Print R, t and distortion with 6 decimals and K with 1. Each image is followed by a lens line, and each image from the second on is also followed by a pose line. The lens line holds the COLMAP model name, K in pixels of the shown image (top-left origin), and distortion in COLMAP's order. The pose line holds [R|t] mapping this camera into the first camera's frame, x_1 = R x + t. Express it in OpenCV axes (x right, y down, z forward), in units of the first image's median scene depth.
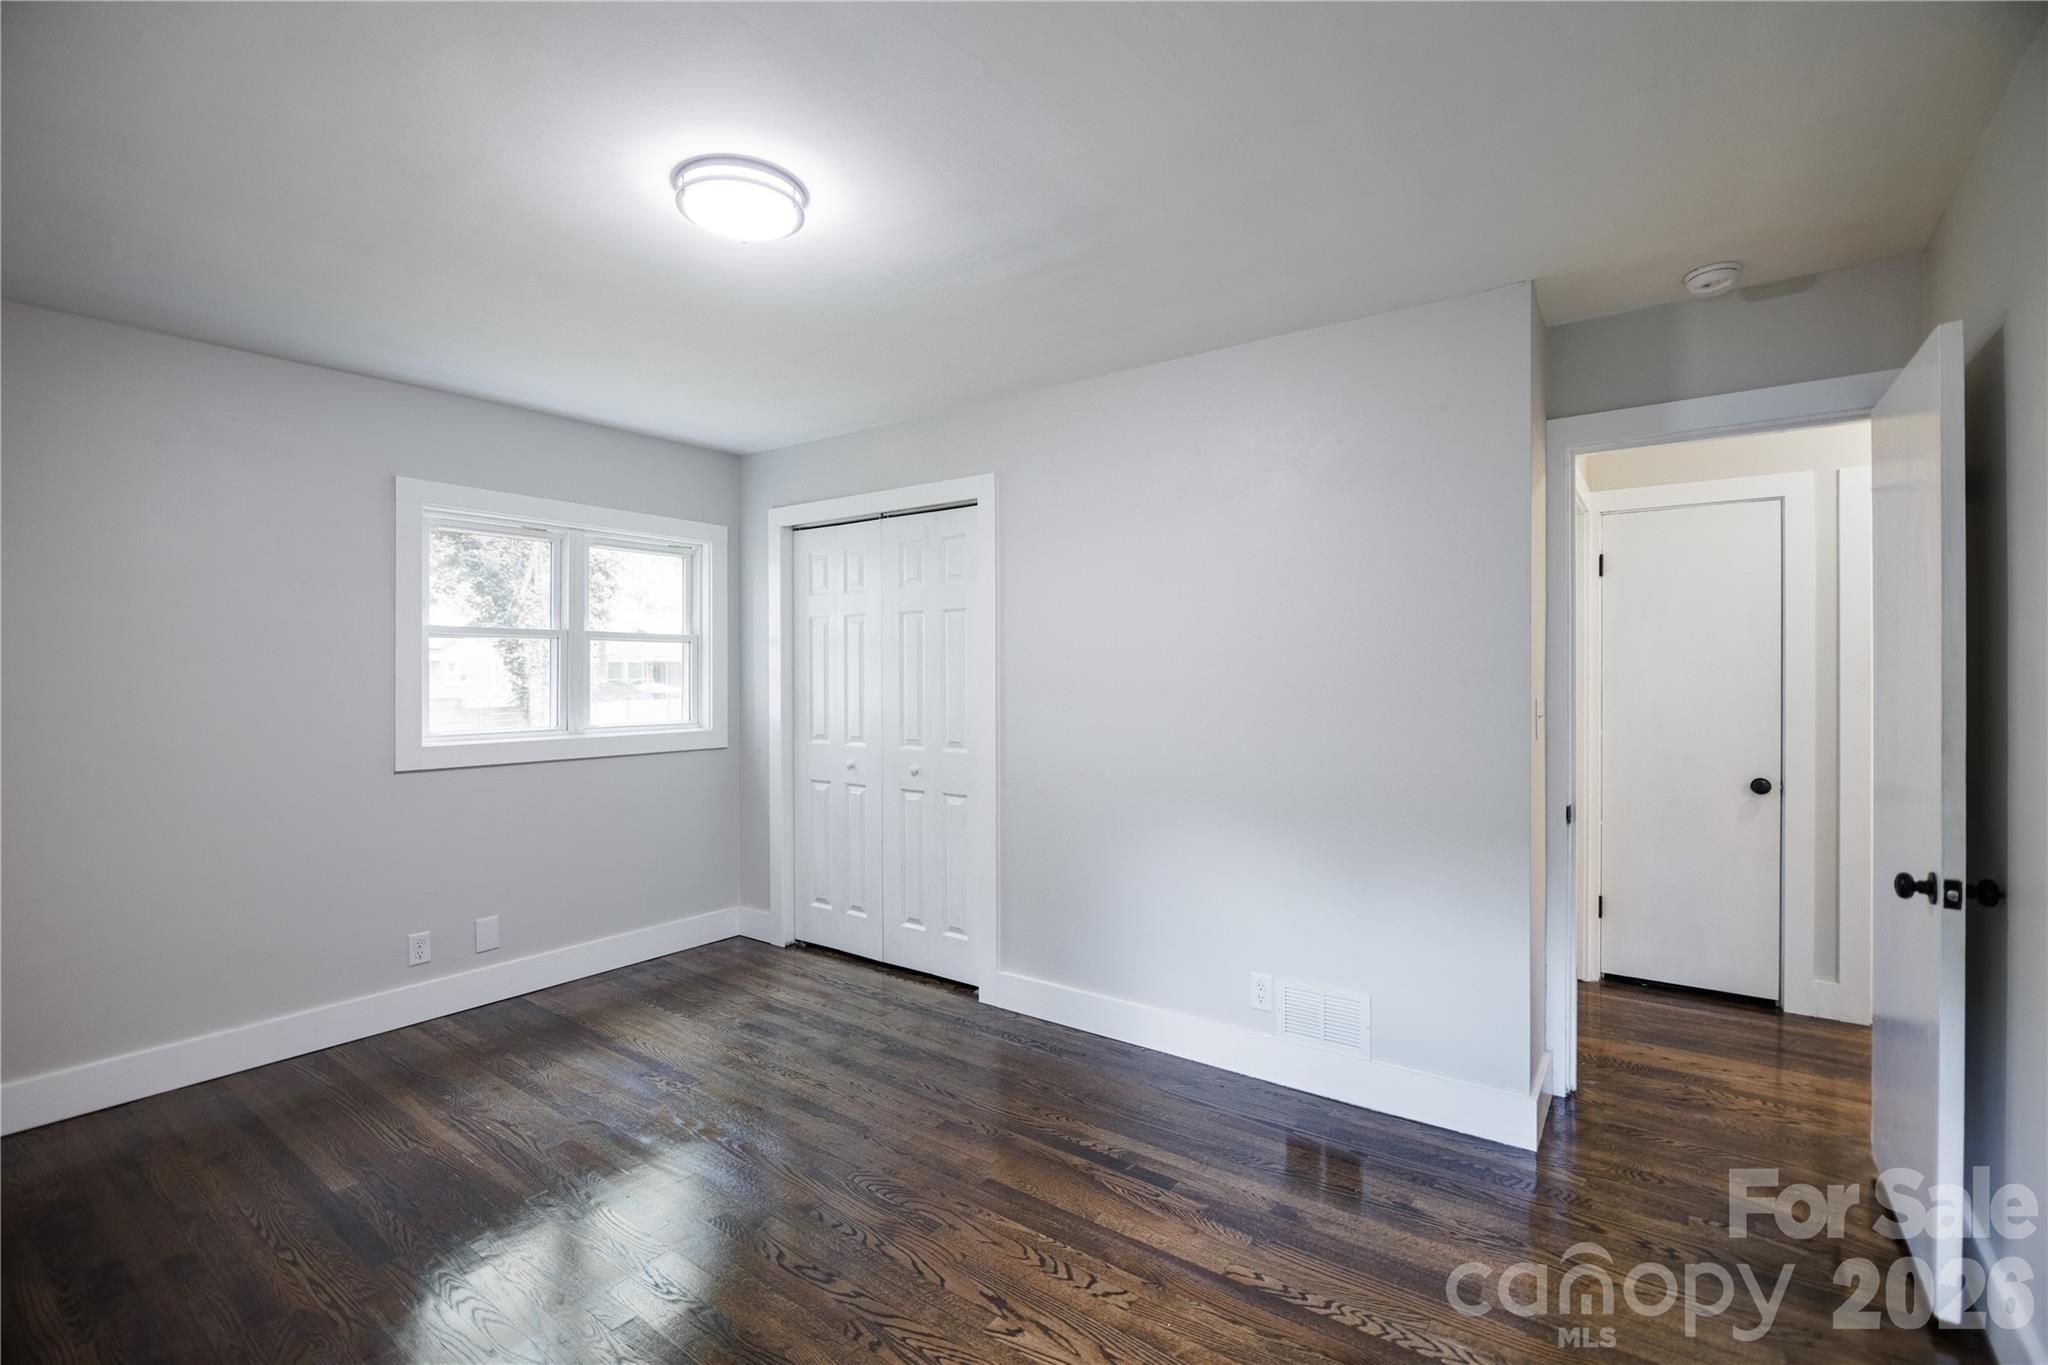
lens RADIAL K [[917.0, 0, 1024.0], [0, 917.0, 682.5], [0, 0, 1]] dist [-0.002026, -0.000379]
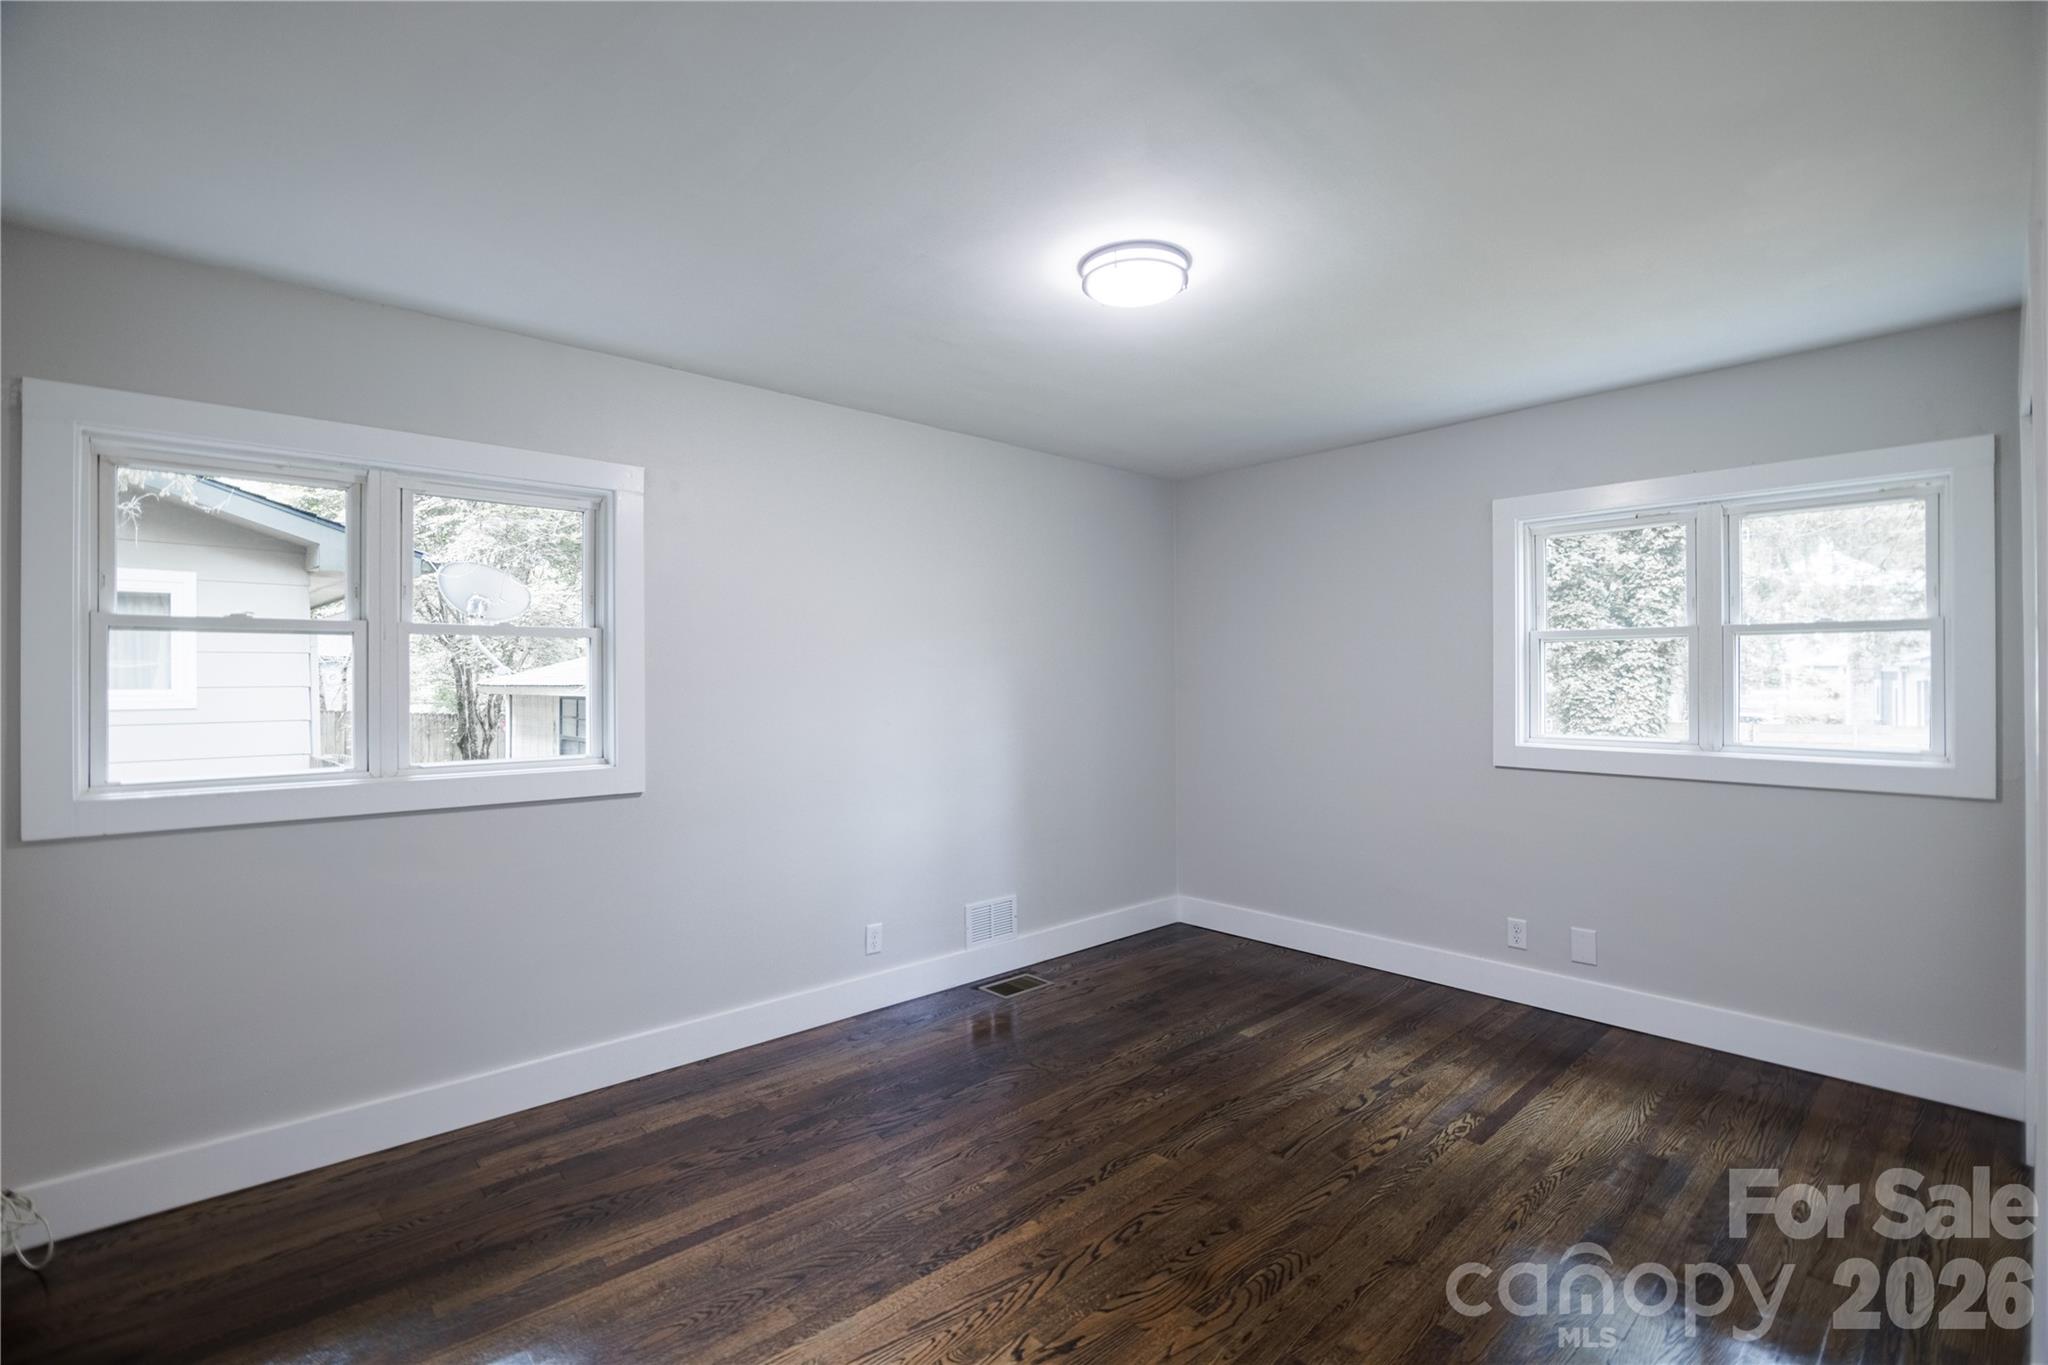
lens RADIAL K [[917.0, 0, 1024.0], [0, 917.0, 682.5], [0, 0, 1]] dist [-0.002026, -0.000379]
pose [[-0.190437, 0.005341, -0.981685, 0.511703], [-0.007178, 0.999951, 0.006833, -0.007825], [0.981673, 0.008348, -0.190389, 0.643249]]
